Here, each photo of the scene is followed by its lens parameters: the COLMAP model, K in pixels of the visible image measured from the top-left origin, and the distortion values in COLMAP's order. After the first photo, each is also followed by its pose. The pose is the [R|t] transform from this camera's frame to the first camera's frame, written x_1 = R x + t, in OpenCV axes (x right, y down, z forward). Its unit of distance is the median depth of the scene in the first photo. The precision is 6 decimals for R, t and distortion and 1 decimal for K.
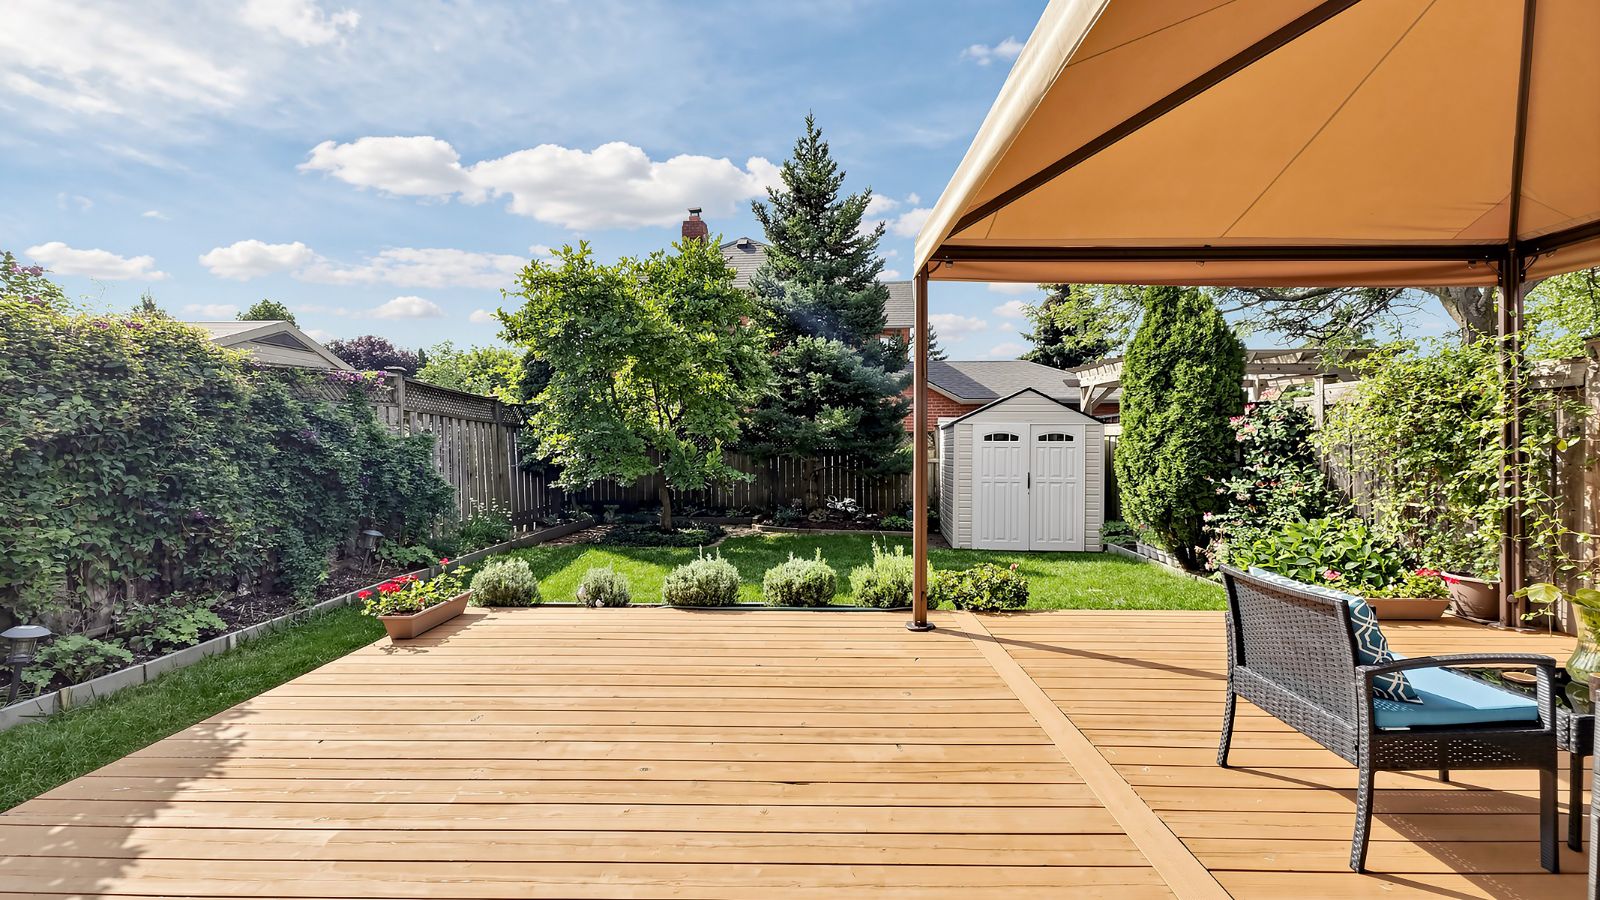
lens RADIAL K [[536.5, 0, 809.0], [0, 536.5, 450.2], [0, 0, 1]] dist [0.000591, -0.000211]
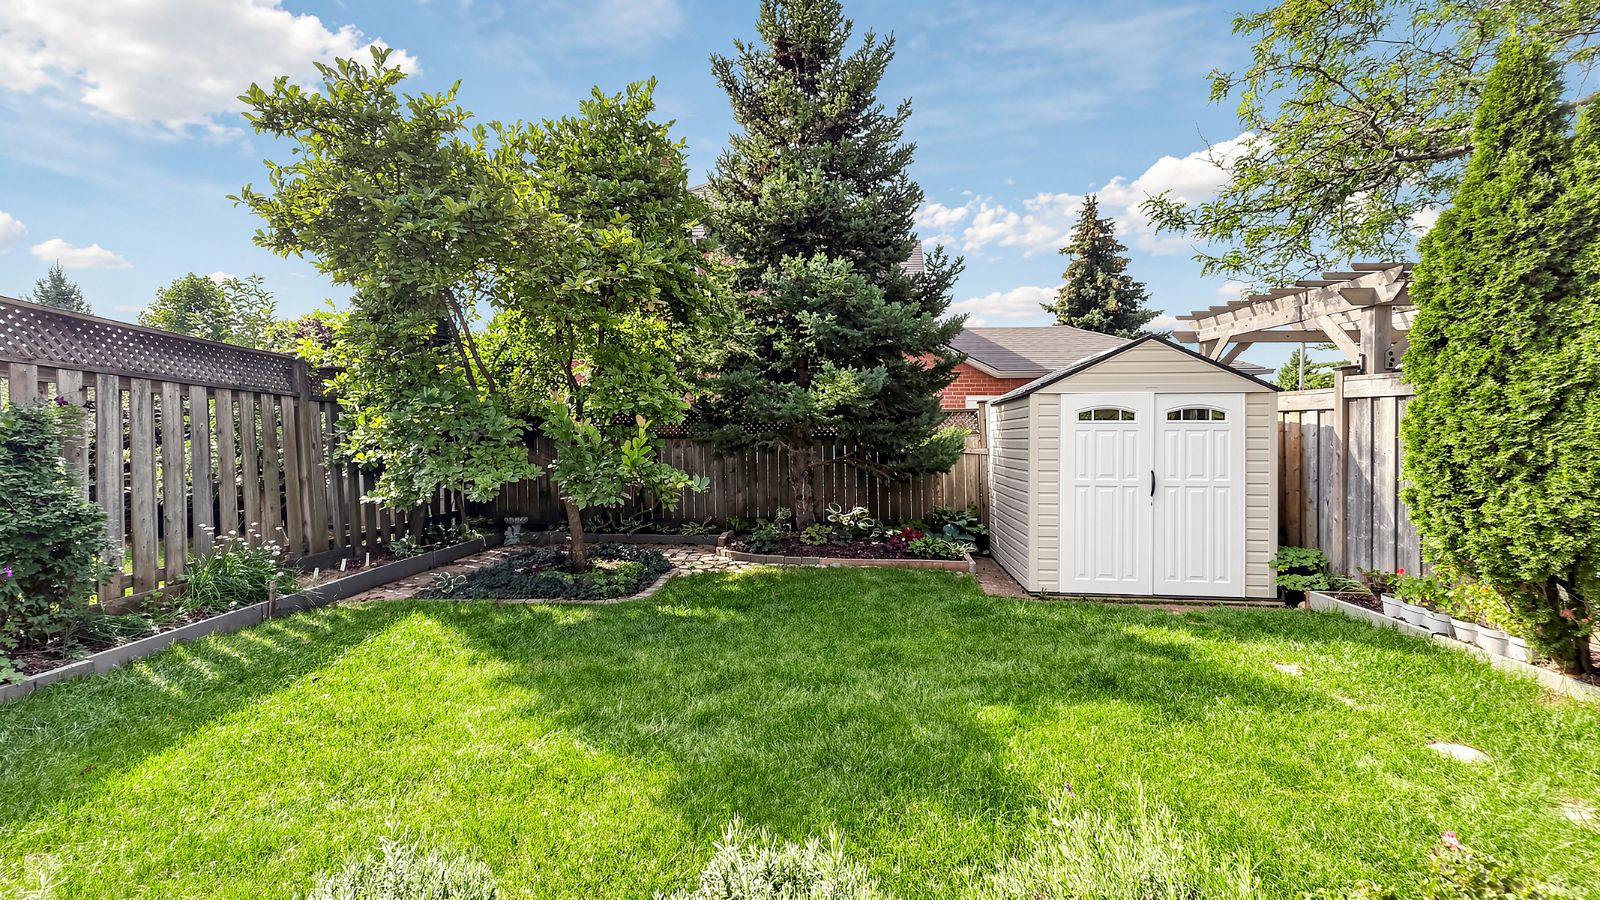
lens RADIAL K [[536.5, 0, 809.0], [0, 536.5, 450.2], [0, 0, 1]] dist [0.000591, -0.000211]
pose [[0.999894, -0.005295, 0.013548, 0.001524], [0.005020, 0.999782, 0.020290, 0.003181], [-0.013653, -0.020220, 0.999702, 0.365963]]
